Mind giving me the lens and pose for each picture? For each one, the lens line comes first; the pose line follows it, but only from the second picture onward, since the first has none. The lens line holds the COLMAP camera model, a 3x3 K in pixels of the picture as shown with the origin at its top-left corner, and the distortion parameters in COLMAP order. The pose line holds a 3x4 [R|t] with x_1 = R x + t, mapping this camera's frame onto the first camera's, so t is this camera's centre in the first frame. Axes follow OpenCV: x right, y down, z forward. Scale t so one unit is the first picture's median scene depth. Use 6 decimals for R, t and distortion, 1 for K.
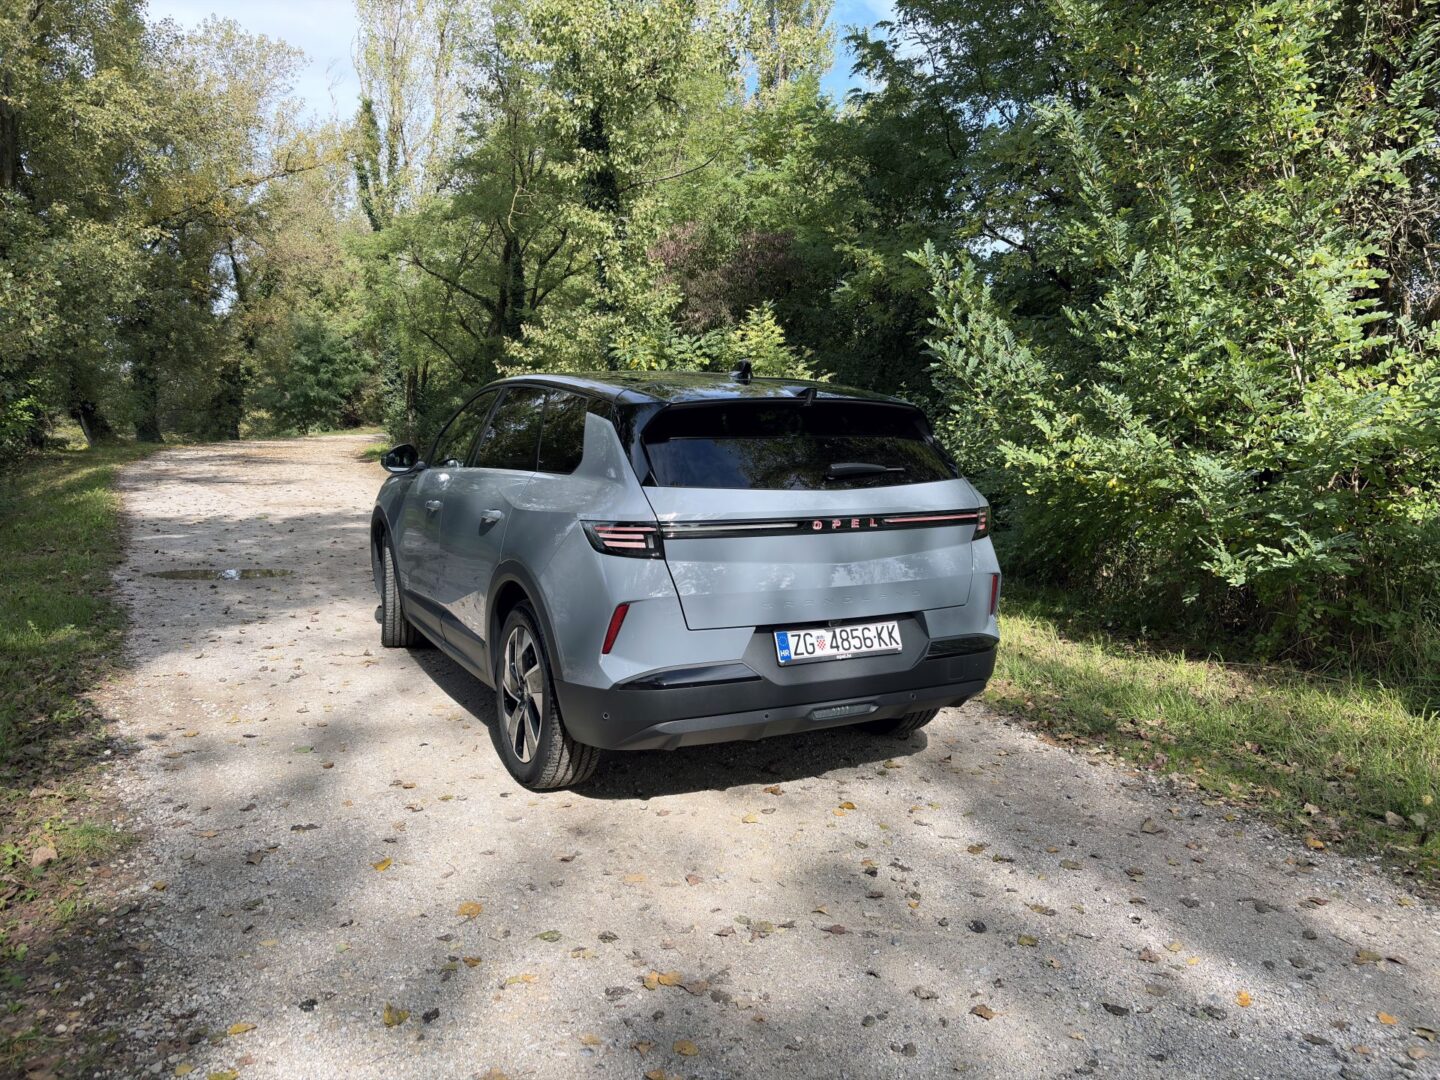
lens RADIAL K [[1069.3, 0, 720.0], [0, 1069.3, 540.0], [0, 0, 1]] dist [0.024248, -0.000472]
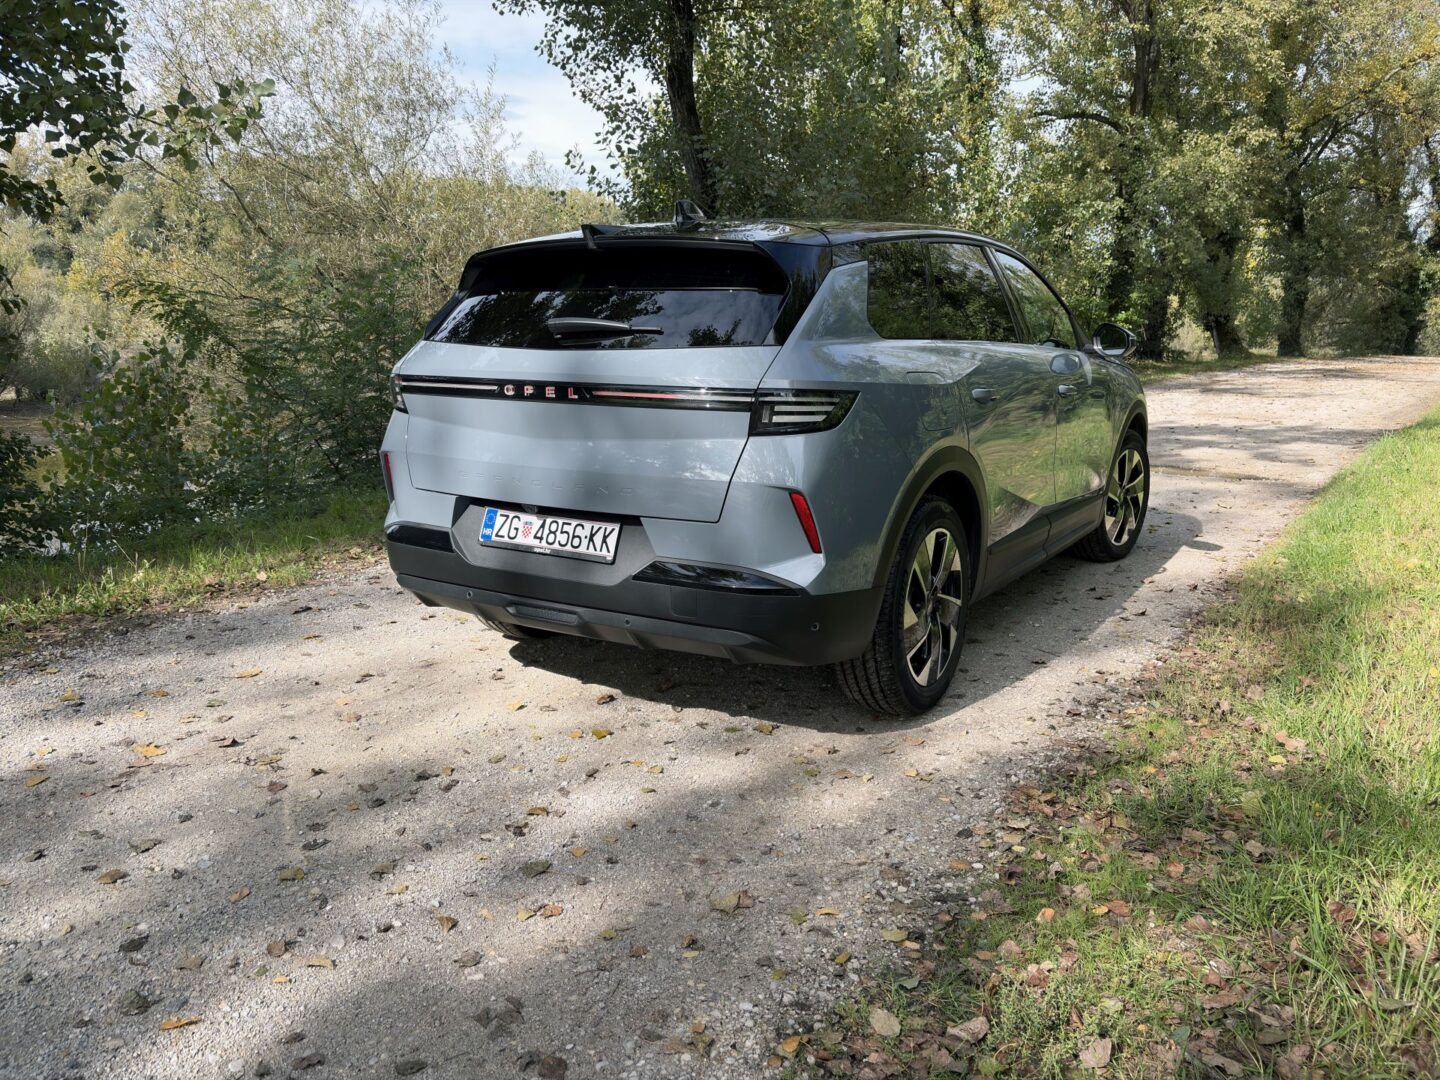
lens RADIAL K [[1090.2, 0, 720.0], [0, 1090.2, 540.0], [0, 0, 1]] dist [0.005371, -0.000809]
pose [[0.516753, 0.158491, -0.841336, 0.898145], [-0.097422, 0.987218, 0.126135, -0.021208], [0.850573, 0.016784, 0.525588, 0.658842]]
